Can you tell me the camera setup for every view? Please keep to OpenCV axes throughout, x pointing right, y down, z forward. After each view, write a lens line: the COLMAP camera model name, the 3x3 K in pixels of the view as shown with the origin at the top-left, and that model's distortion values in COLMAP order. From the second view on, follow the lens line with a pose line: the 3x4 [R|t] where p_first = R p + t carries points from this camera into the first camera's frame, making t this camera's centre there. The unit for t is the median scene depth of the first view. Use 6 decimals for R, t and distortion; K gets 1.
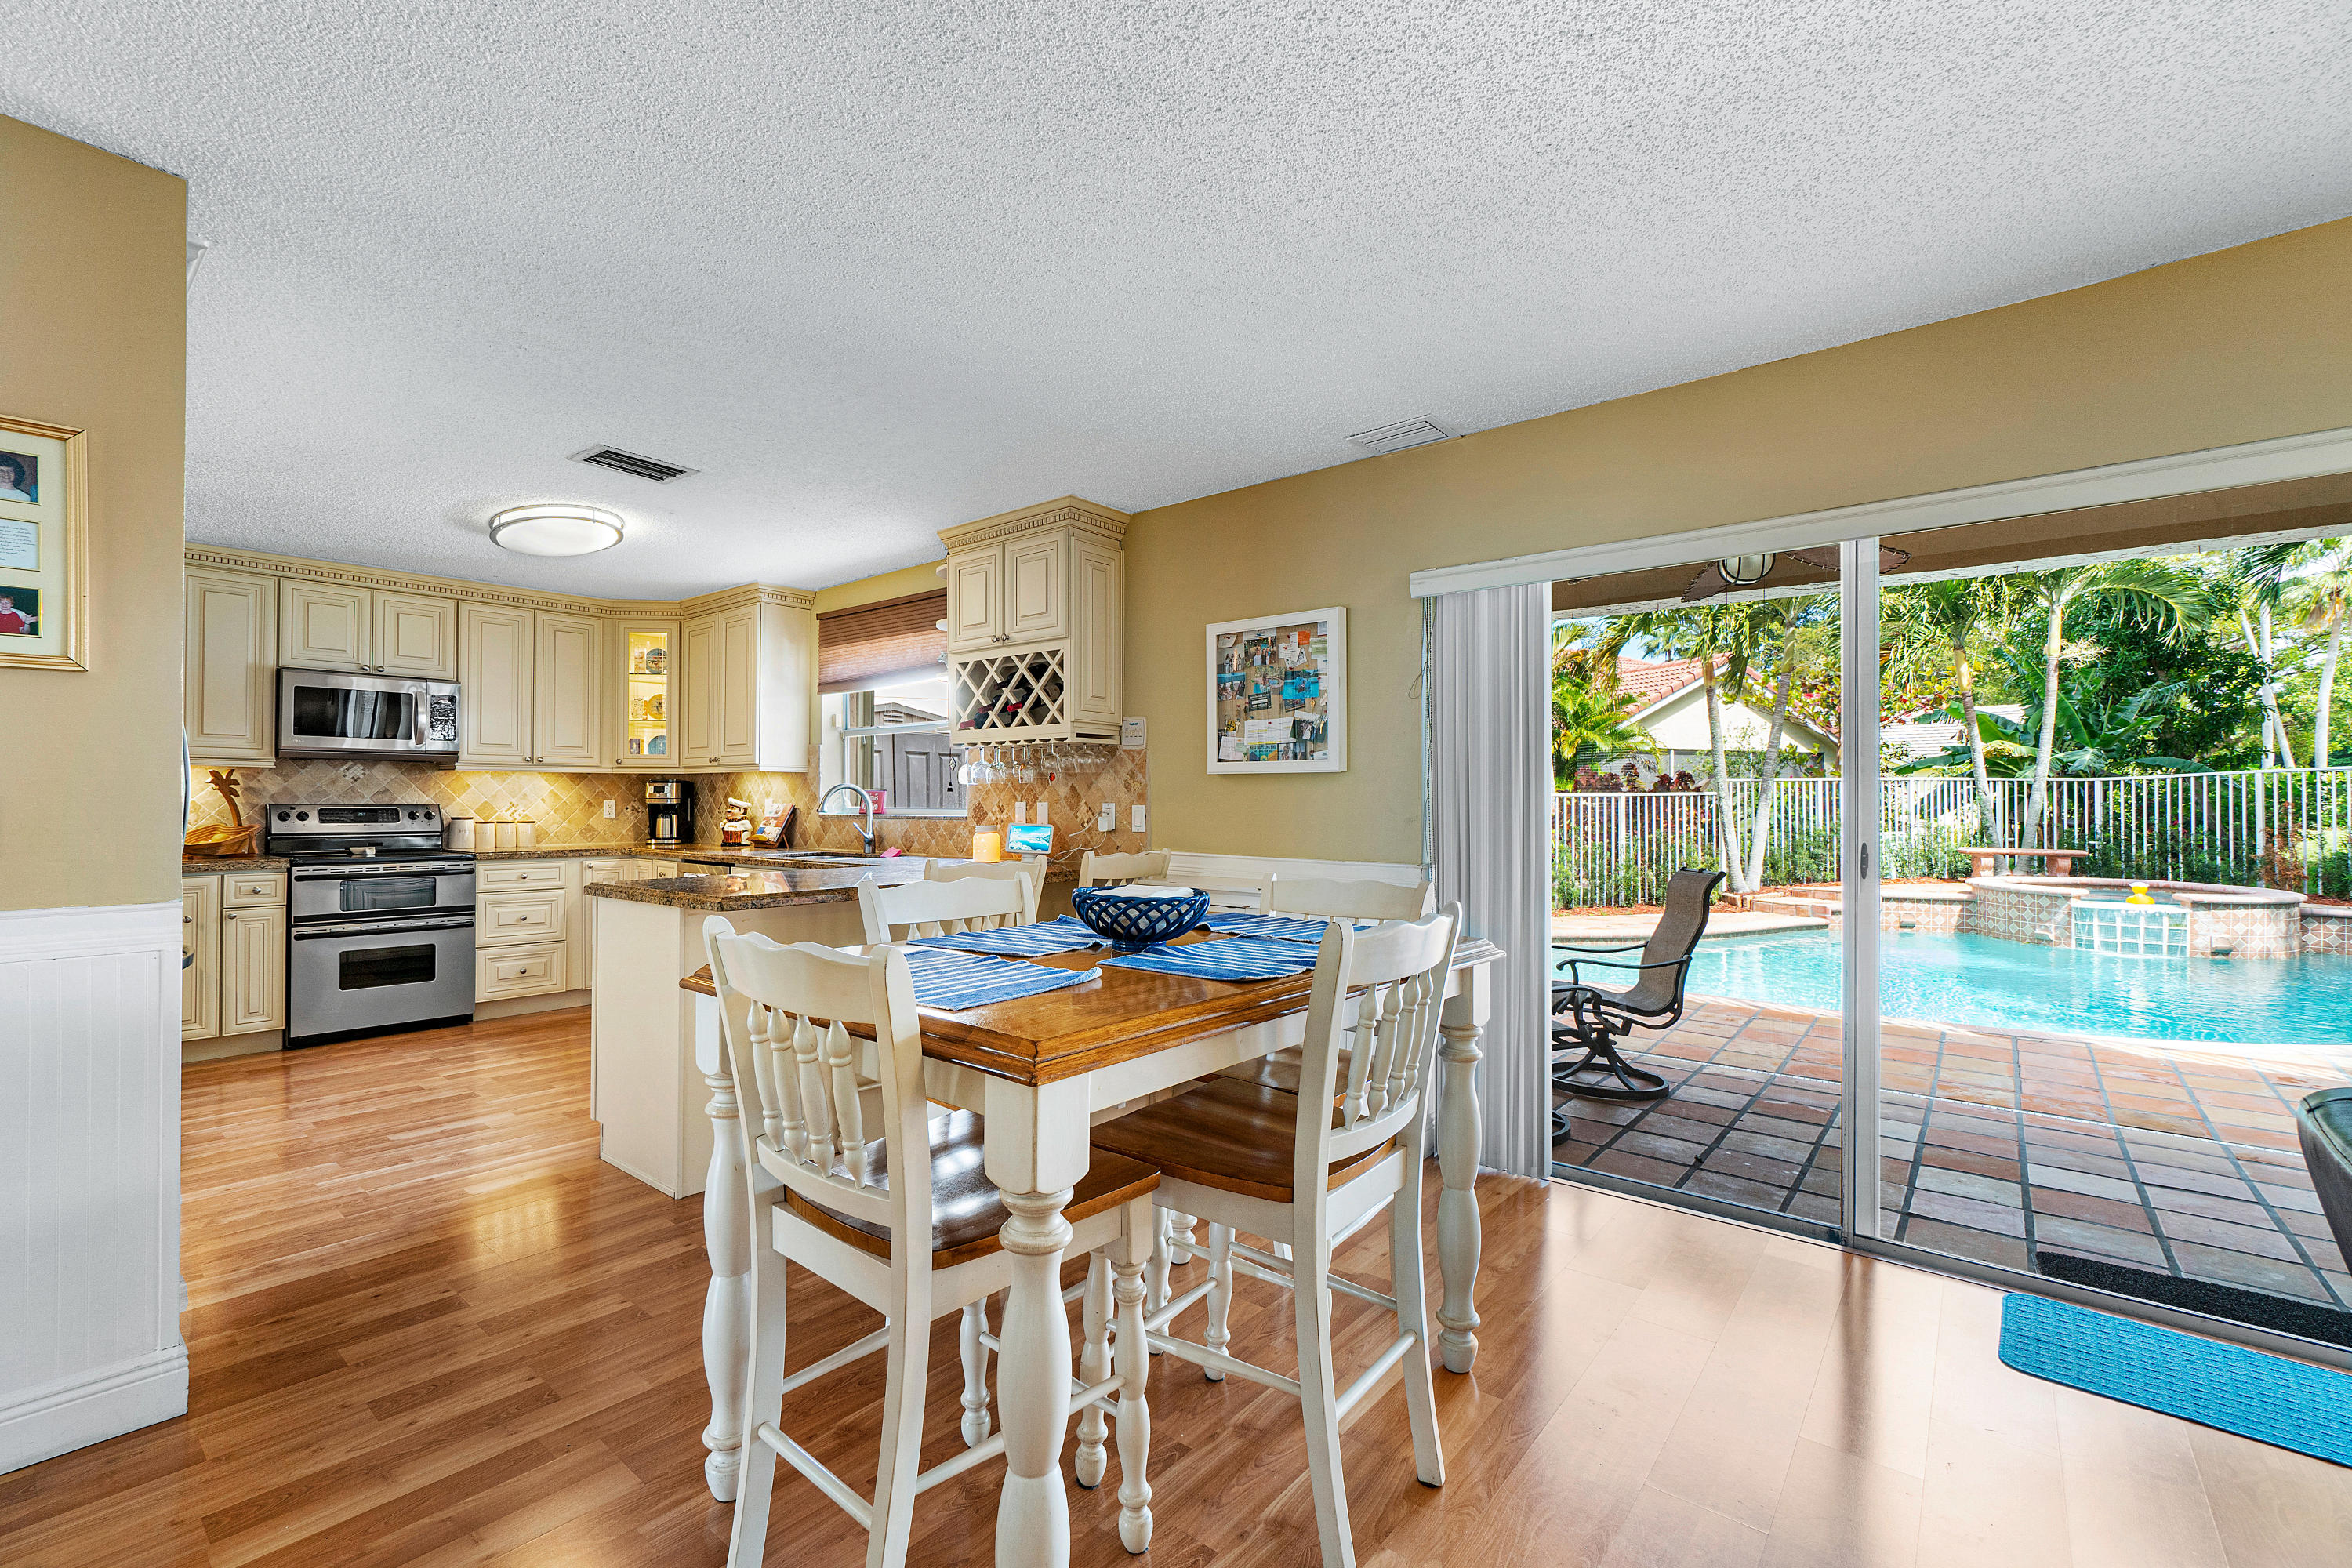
lens RADIAL K [[1013.6, 0, 1153.6], [0, 1013.6, 773.9], [0, 0, 1]] dist [-0.002378, -0.000100]
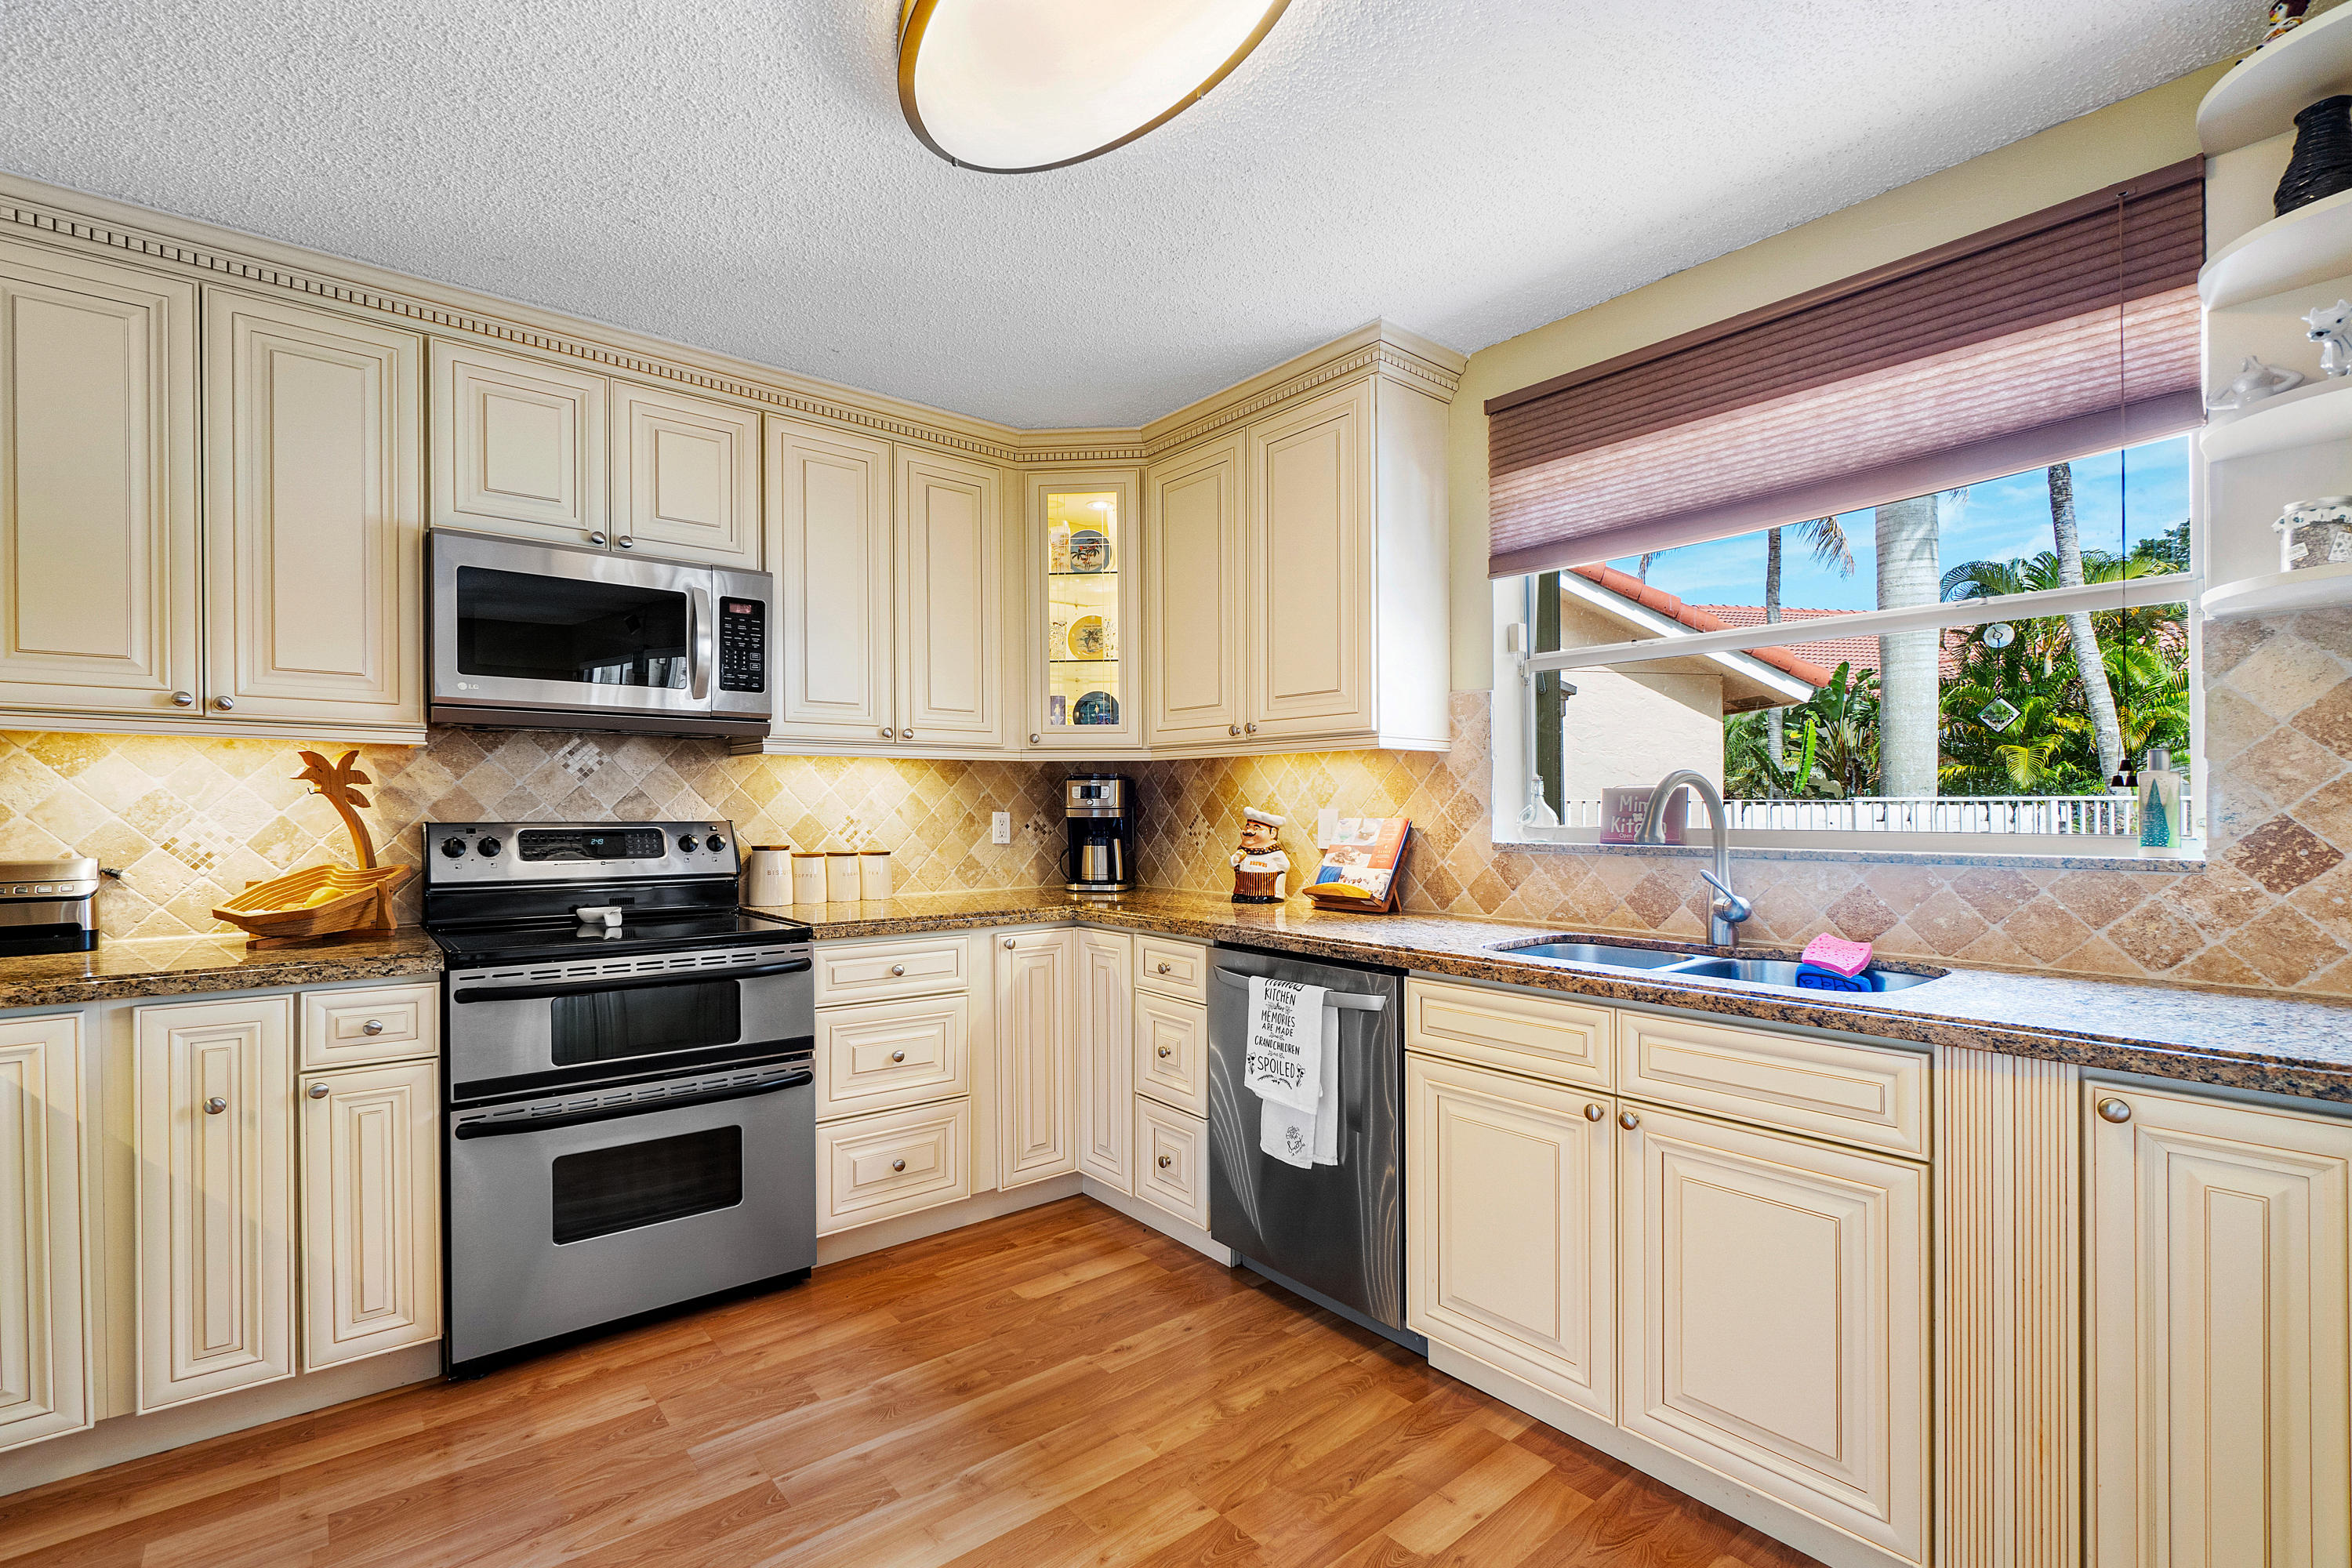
lens RADIAL K [[1035.8, 0, 1156.9], [0, 1035.8, 799.6], [0, 0, 1]] dist [-0.000210, 0.000139]
pose [[0.983243, -0.004083, -0.182255, -0.404674], [0.007438, 0.999815, 0.017728, 0.011484], [0.182149, -0.018786, 0.983092, 0.531178]]
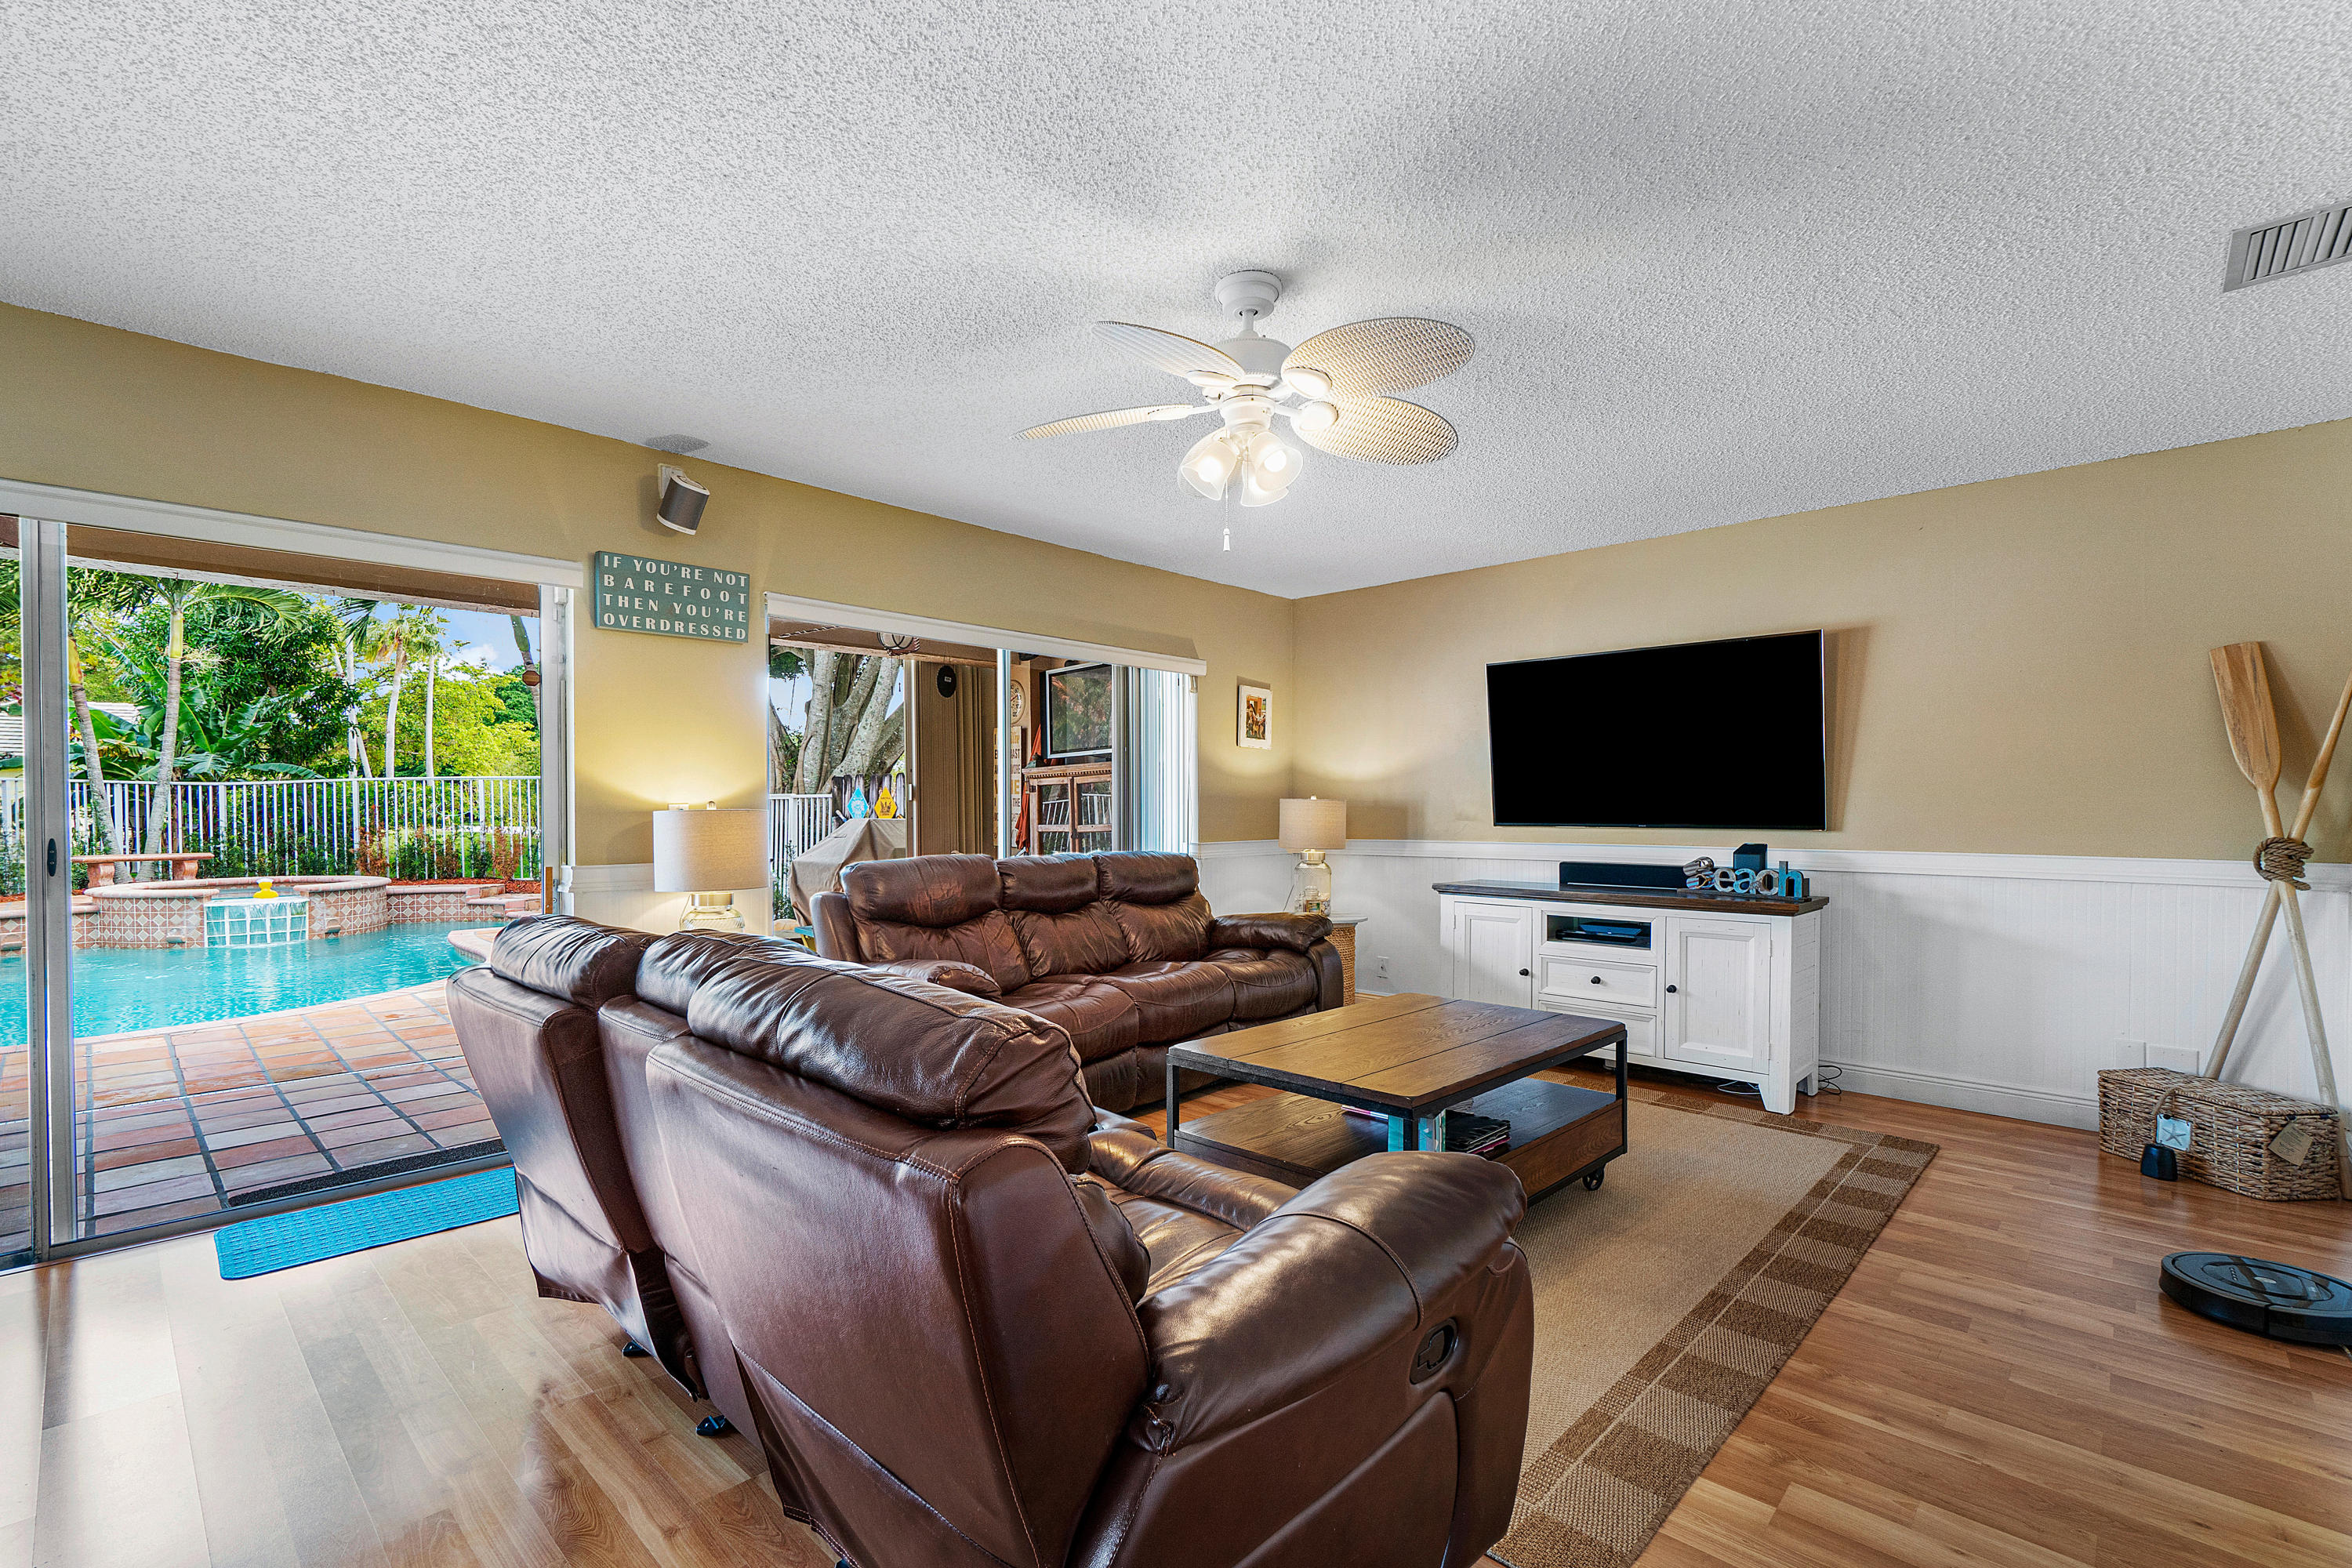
lens RADIAL K [[1019.5, 0, 1147.9], [0, 1019.5, 802.0], [0, 0, 1]] dist [-0.001422, 0.000024]
pose [[0.072044, 0.000170, 0.997401, -0.095789], [-0.022037, 0.999756, 0.001422, 0.004554], [-0.997158, -0.022083, 0.072030, -0.047279]]
